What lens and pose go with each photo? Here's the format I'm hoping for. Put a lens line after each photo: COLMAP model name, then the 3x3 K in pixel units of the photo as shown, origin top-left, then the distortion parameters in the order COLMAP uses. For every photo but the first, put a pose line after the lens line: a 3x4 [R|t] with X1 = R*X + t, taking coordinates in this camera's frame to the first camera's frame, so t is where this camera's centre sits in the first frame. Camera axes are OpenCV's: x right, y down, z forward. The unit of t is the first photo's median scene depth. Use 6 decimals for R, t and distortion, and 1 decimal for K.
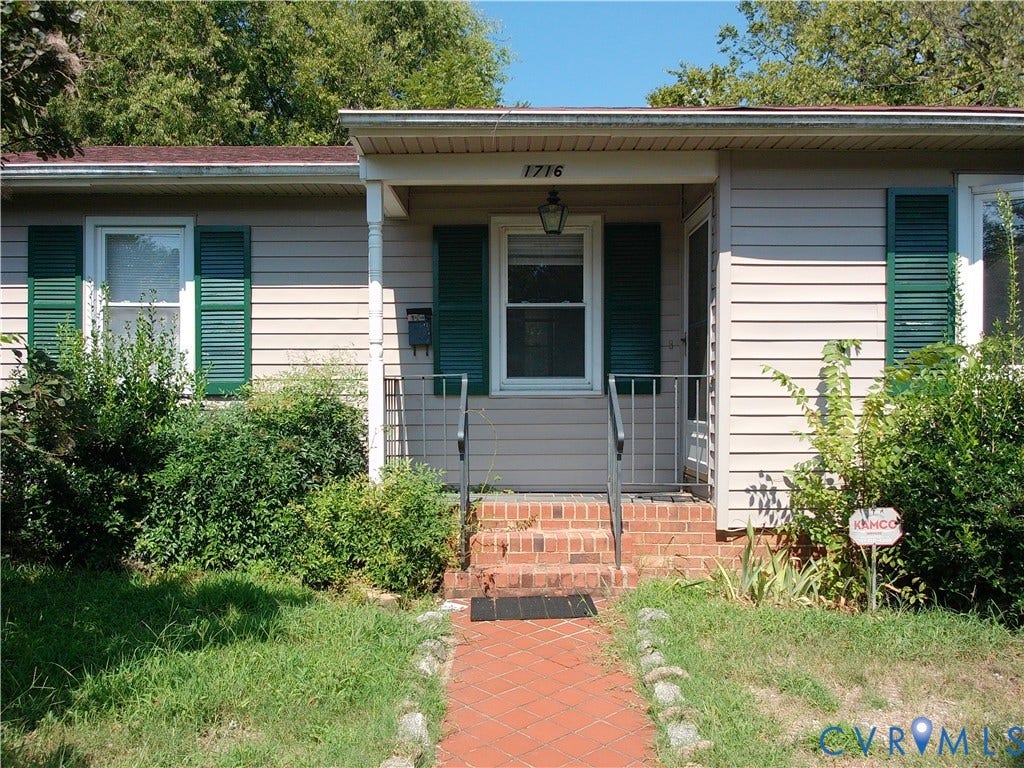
lens RADIAL K [[825.8, 0, 509.9], [0, 825.8, 383.7], [0, 0, 1]] dist [0.014640, -0.033531]
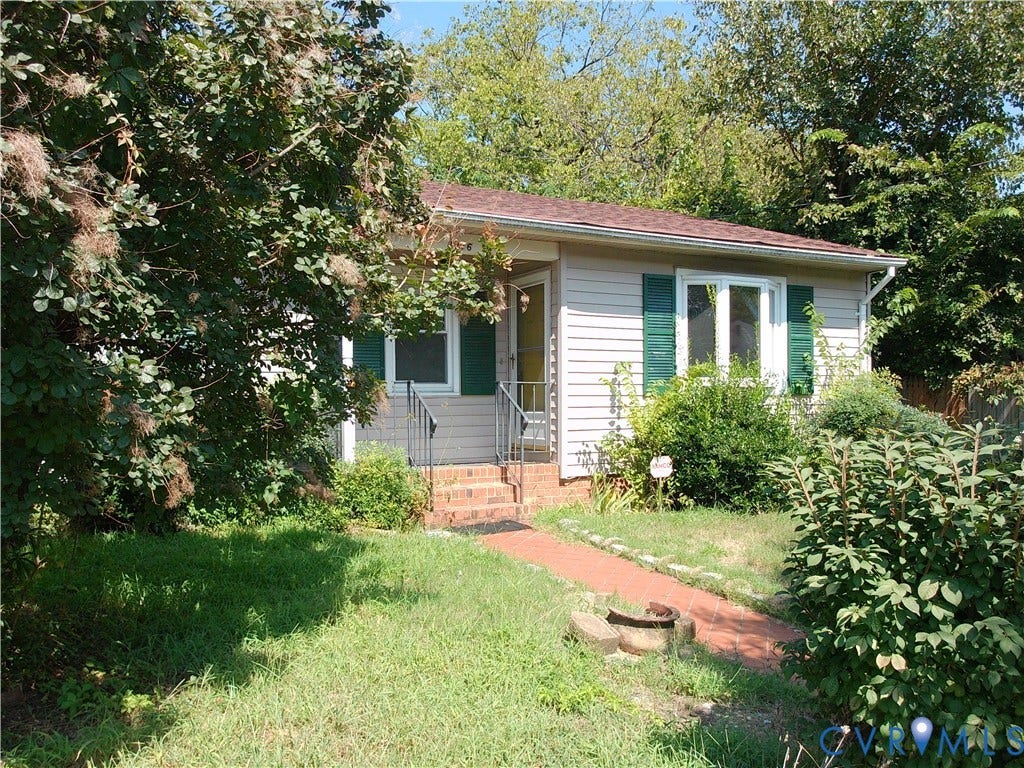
lens RADIAL K [[825.8, 0, 514.1], [0, 825.8, 384.9], [0, 0, 1]] dist [0.014640, -0.033531]
pose [[0.875257, 0.001909, 0.483655, -0.606092], [-0.001516, 0.999998, -0.001203, -0.003804], [-0.483657, 0.000320, 0.875258, -0.363232]]
